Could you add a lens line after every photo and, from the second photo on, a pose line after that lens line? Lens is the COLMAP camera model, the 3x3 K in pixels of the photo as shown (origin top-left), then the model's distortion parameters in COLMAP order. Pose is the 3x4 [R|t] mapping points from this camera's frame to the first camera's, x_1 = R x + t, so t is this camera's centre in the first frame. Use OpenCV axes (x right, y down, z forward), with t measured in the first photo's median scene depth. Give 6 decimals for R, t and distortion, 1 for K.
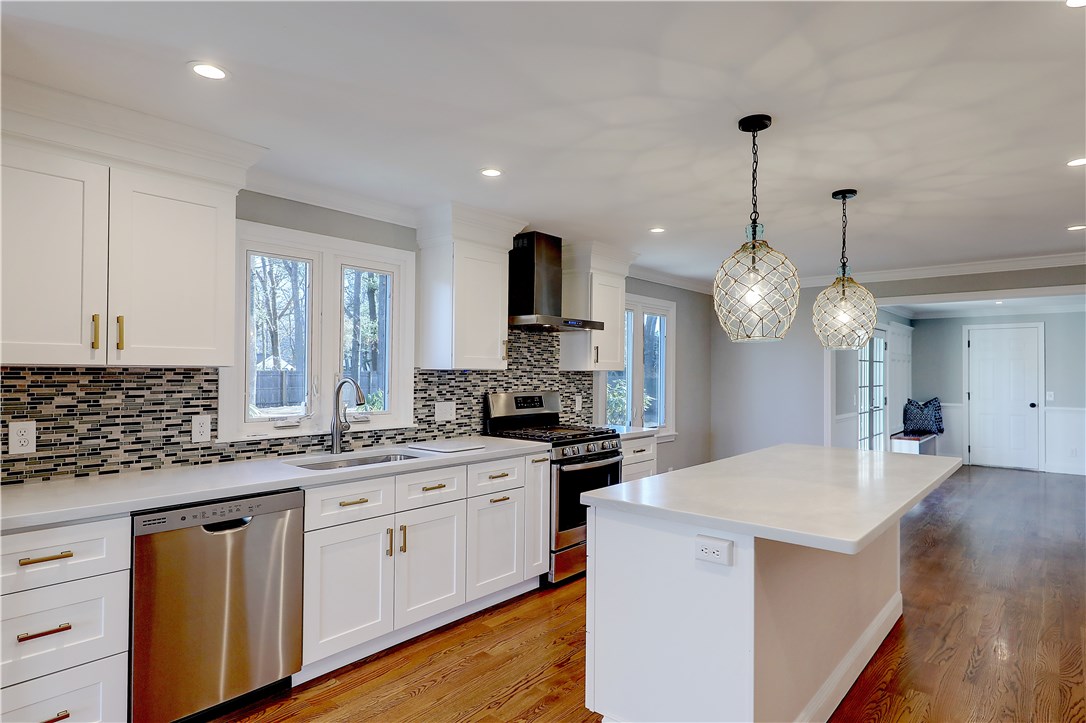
lens RADIAL K [[605.7, 0, 555.2], [0, 605.7, 367.8], [0, 0, 1]] dist [0.016676, -0.001108]
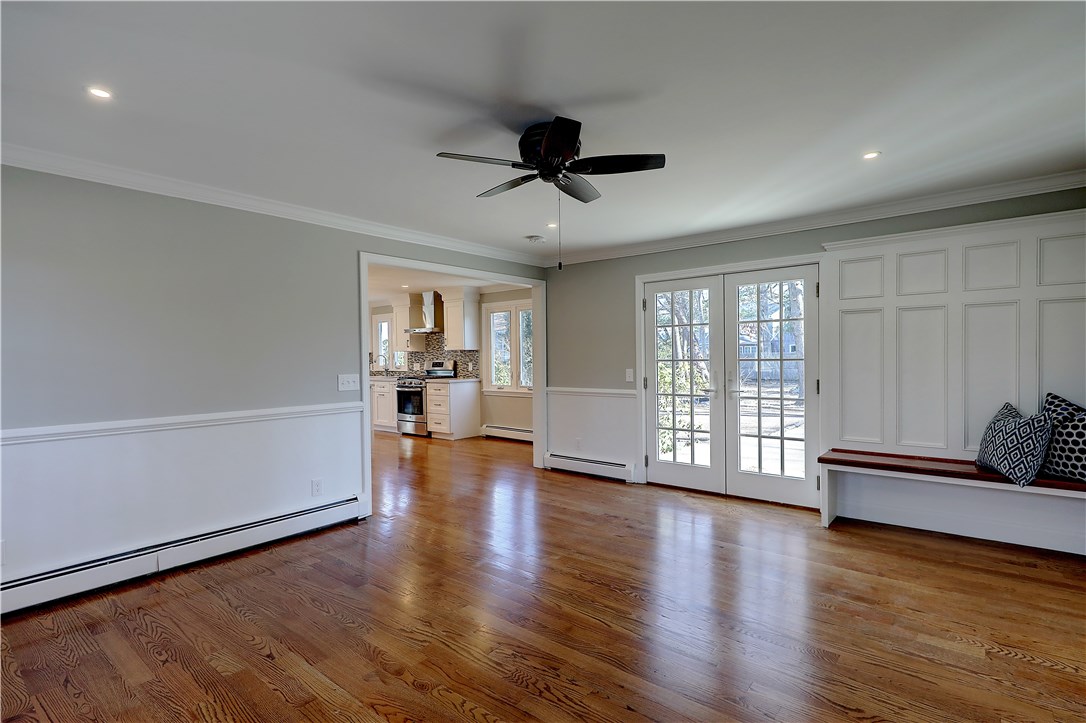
lens RADIAL K [[529.1, 0, 550.0], [0, 529.1, 364.7], [0, 0, 1]] dist [0.013868, -0.004929]
pose [[0.006515, 0.008922, -0.999939, 2.303589], [0.019613, 0.999767, 0.009049, 0.055291], [0.999786, -0.019670, 0.006338, 1.650318]]
